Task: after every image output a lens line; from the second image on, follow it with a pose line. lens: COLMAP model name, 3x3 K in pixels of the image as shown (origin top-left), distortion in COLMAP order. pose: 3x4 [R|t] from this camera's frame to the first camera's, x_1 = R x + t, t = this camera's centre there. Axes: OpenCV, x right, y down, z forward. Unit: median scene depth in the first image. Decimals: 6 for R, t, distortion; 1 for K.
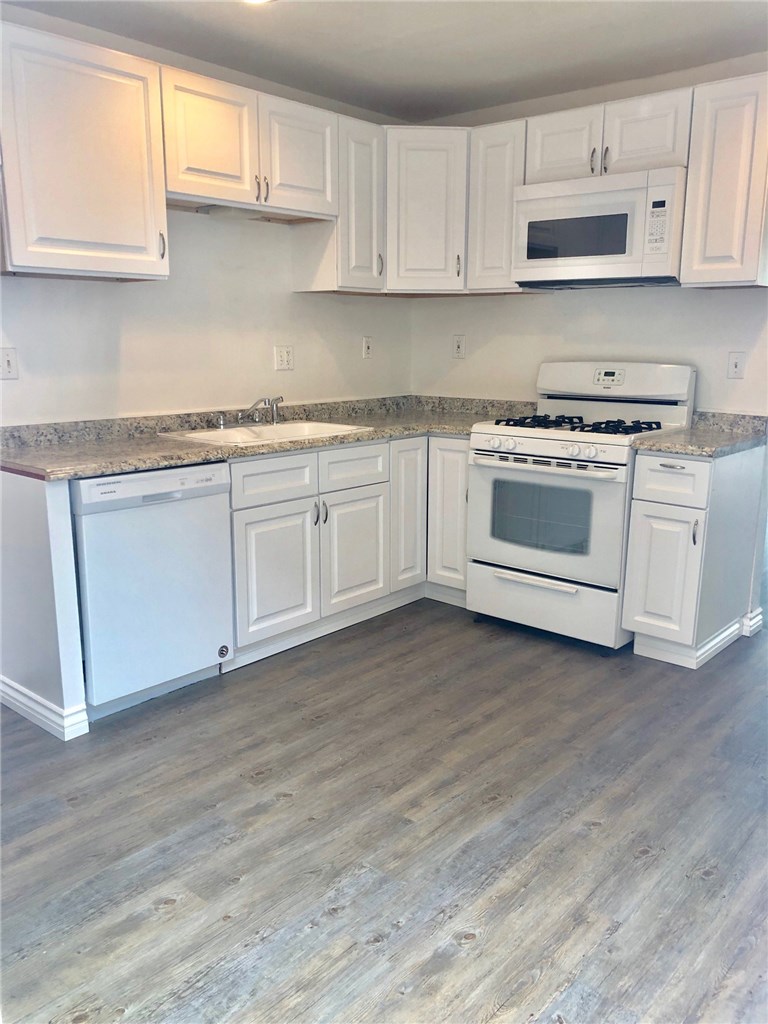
lens RADIAL K [[851.8, 0, 389.8], [0, 851.8, 515.4], [0, 0, 1]] dist [0.009393, 0.003444]
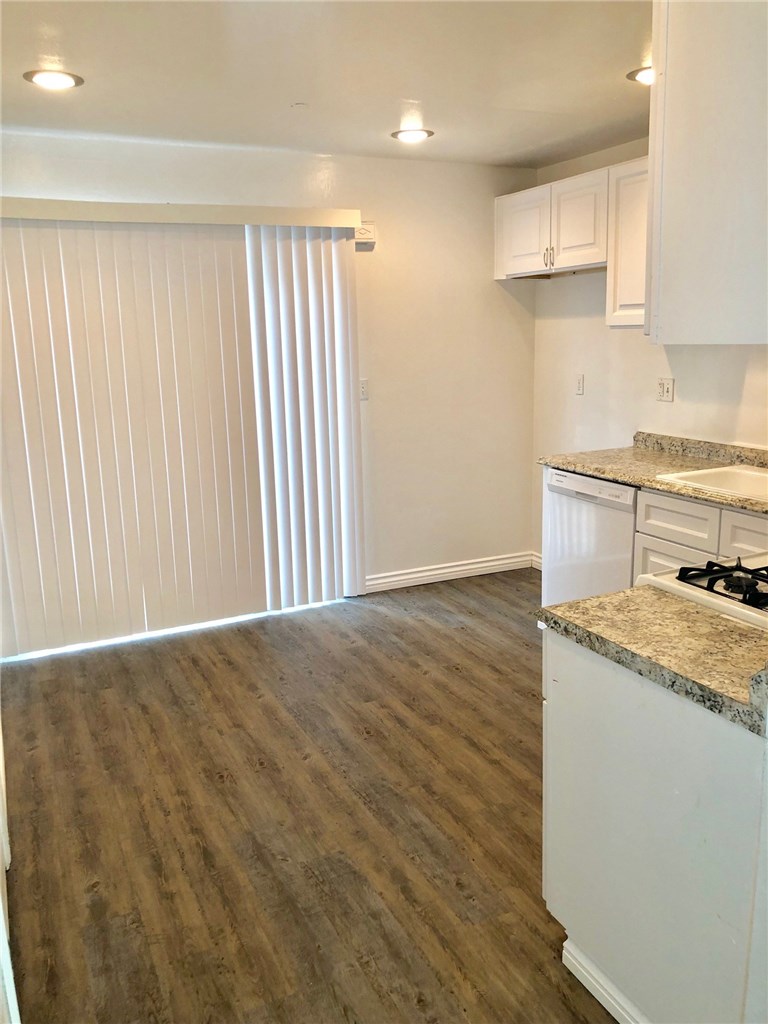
lens RADIAL K [[851.8, 0, 388.8], [0, 851.8, 510.1], [0, 0, 1]] dist [0.009393, 0.003444]
pose [[-0.410724, 0.196976, -0.890228, 1.176128], [-0.163892, 0.944531, 0.284606, -0.369638], [0.896909, 0.262796, -0.355659, 1.344412]]
